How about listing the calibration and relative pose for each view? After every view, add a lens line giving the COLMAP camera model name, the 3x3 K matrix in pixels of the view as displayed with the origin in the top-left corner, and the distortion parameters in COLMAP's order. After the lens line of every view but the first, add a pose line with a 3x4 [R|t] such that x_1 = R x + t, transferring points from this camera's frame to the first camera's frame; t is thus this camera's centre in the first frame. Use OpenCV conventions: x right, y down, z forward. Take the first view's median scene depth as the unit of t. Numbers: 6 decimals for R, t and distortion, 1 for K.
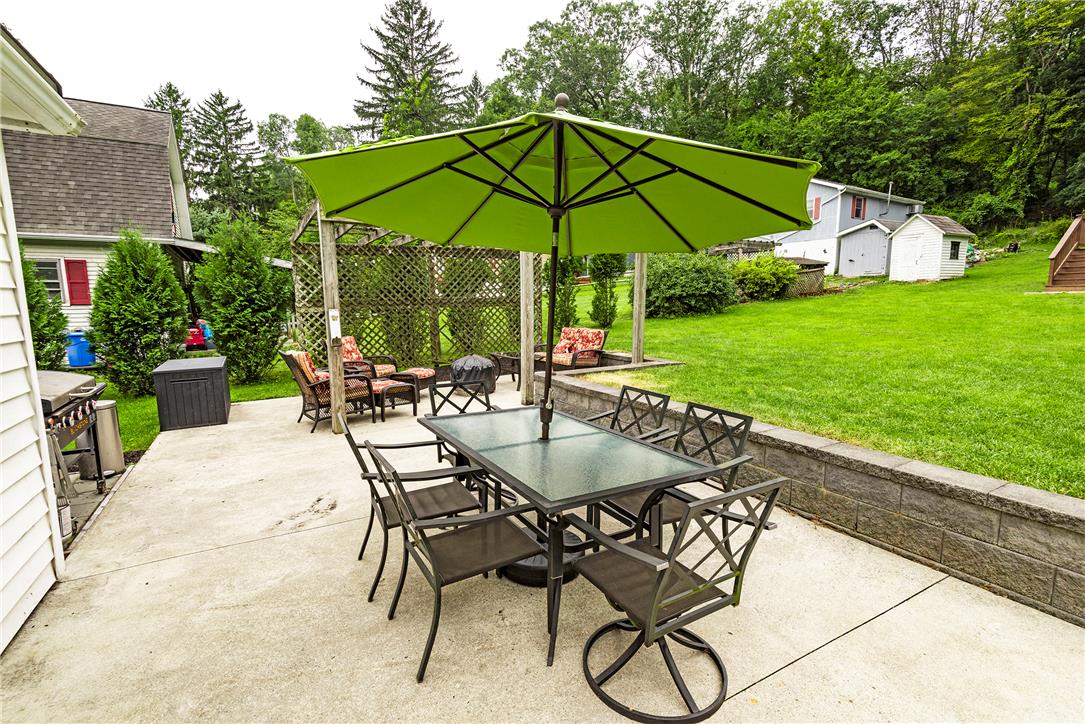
lens RADIAL K [[490.4, 0, 544.2], [0, 490.4, 365.3], [0, 0, 1]] dist [0.029211, -0.015392]
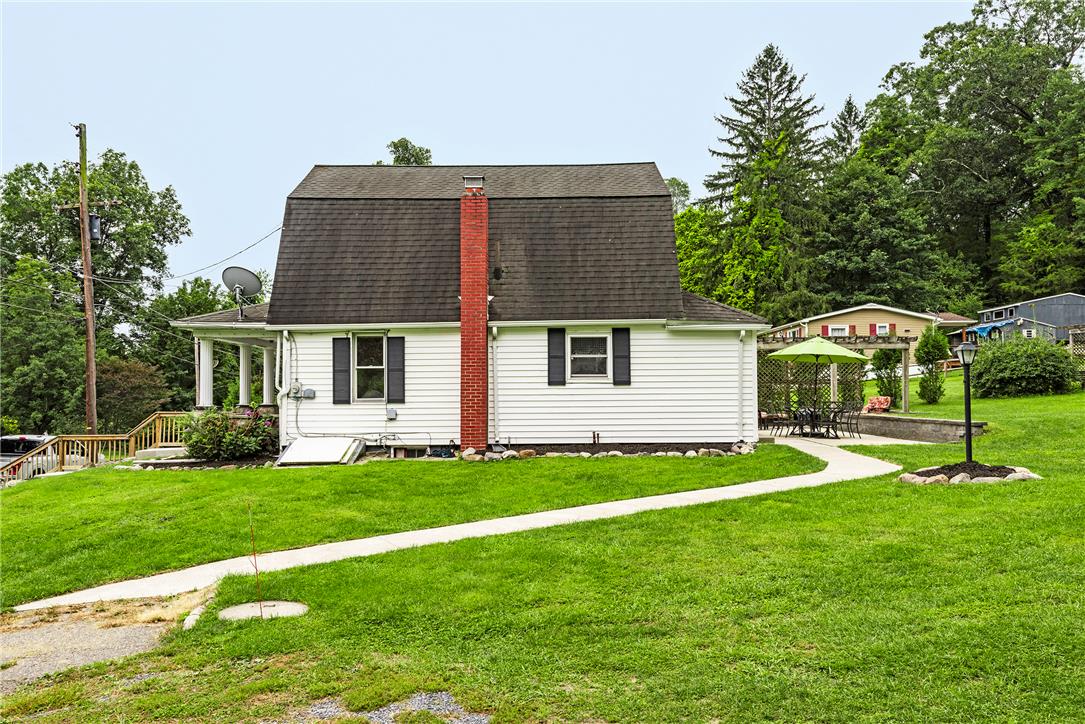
lens RADIAL K [[824.5, 0, 542.5], [0, 824.5, 362.0], [0, 0, 1]] dist [0.033464, -0.006922]
pose [[0.876520, -0.013338, -0.481181, 0.086308], [-0.068155, 0.986107, -0.151486, 0.063058], [0.476516, 0.165575, 0.863433, -0.400505]]
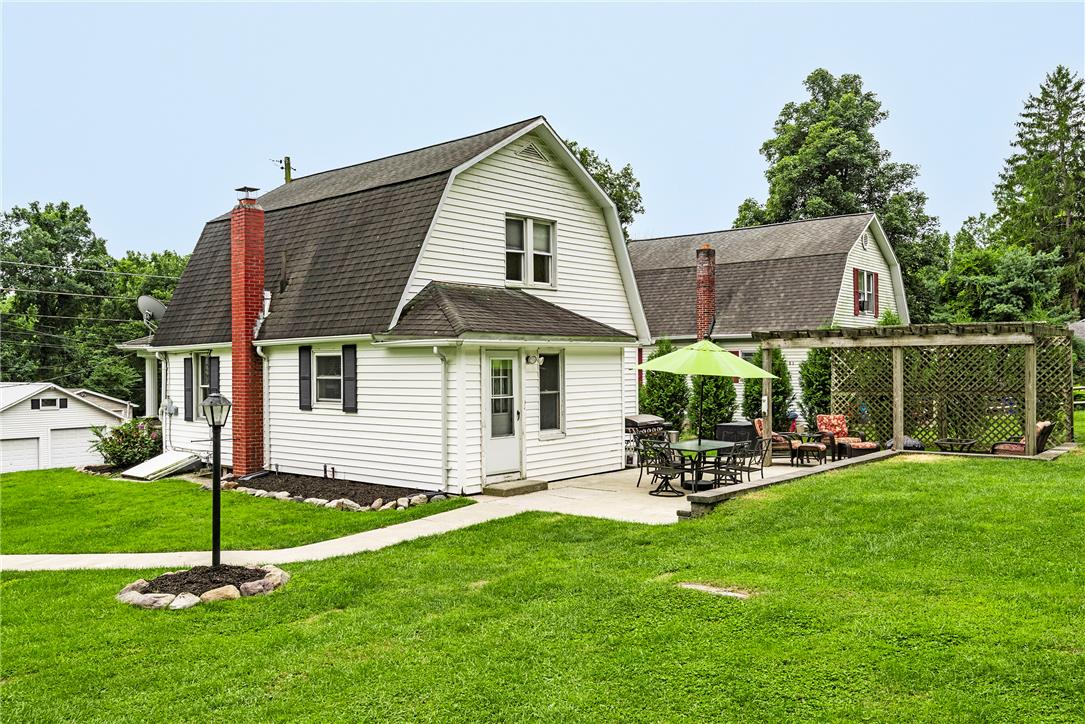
lens RADIAL K [[912.5, 0, 542.5], [0, 912.5, 362.0], [0, 0, 1]] dist [0.005405, -0.004672]
pose [[0.340043, 0.004559, -0.940399, 0.293421], [-0.122786, 0.991643, -0.039591, -0.000584], [0.932359, 0.128931, 0.337762, -0.108576]]
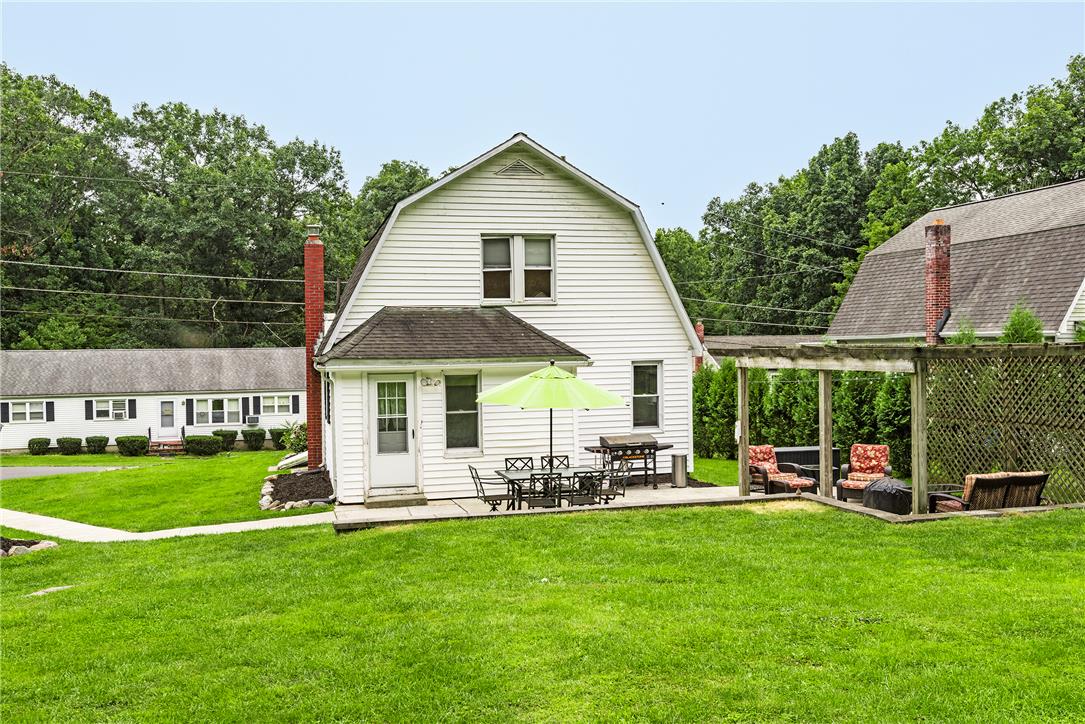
lens RADIAL K [[1049.5, 0, 542.5], [0, 1049.5, 362.0], [0, 0, 1]] dist [-0.004867, 0.002054]
pose [[-0.266892, 0.030786, -0.963235, 0.359263], [-0.114113, 0.991449, 0.063306, -0.053443], [0.956947, 0.126814, -0.261097, 0.152065]]
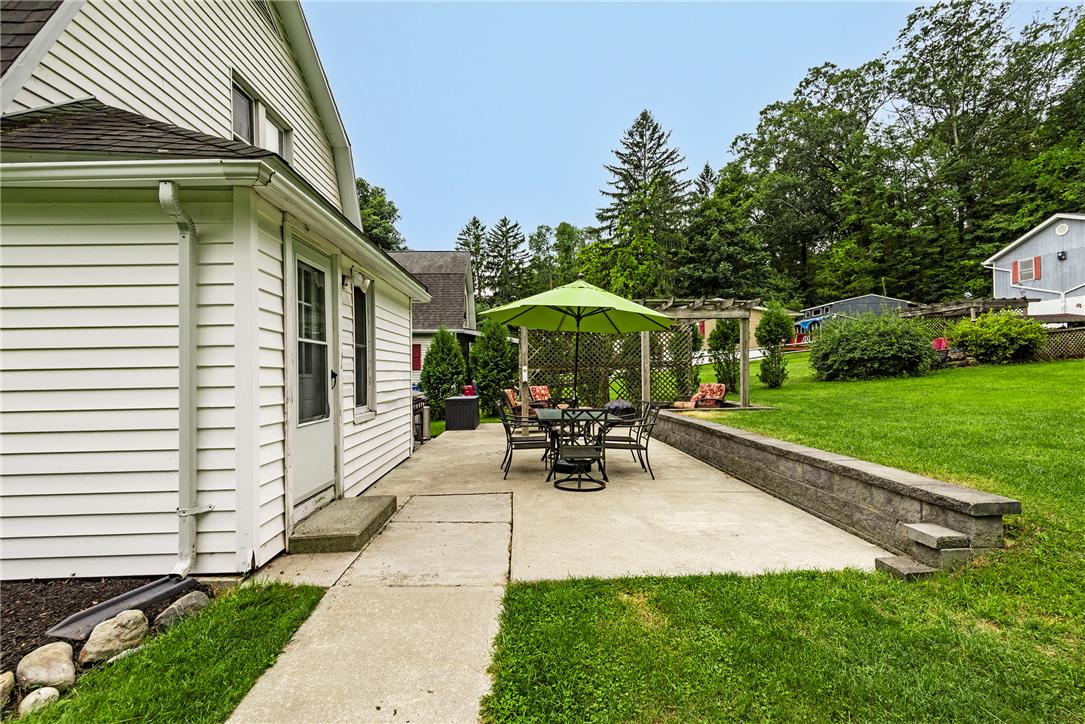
lens RADIAL K [[490.4, 0, 544.2], [0, 490.4, 365.3], [0, 0, 1]] dist [0.029211, -0.015392]
pose [[0.886982, -0.011248, -0.461666, 0.056829], [-0.055822, 0.989761, -0.131363, 0.014330], [0.458417, 0.142288, 0.877273, -0.067337]]
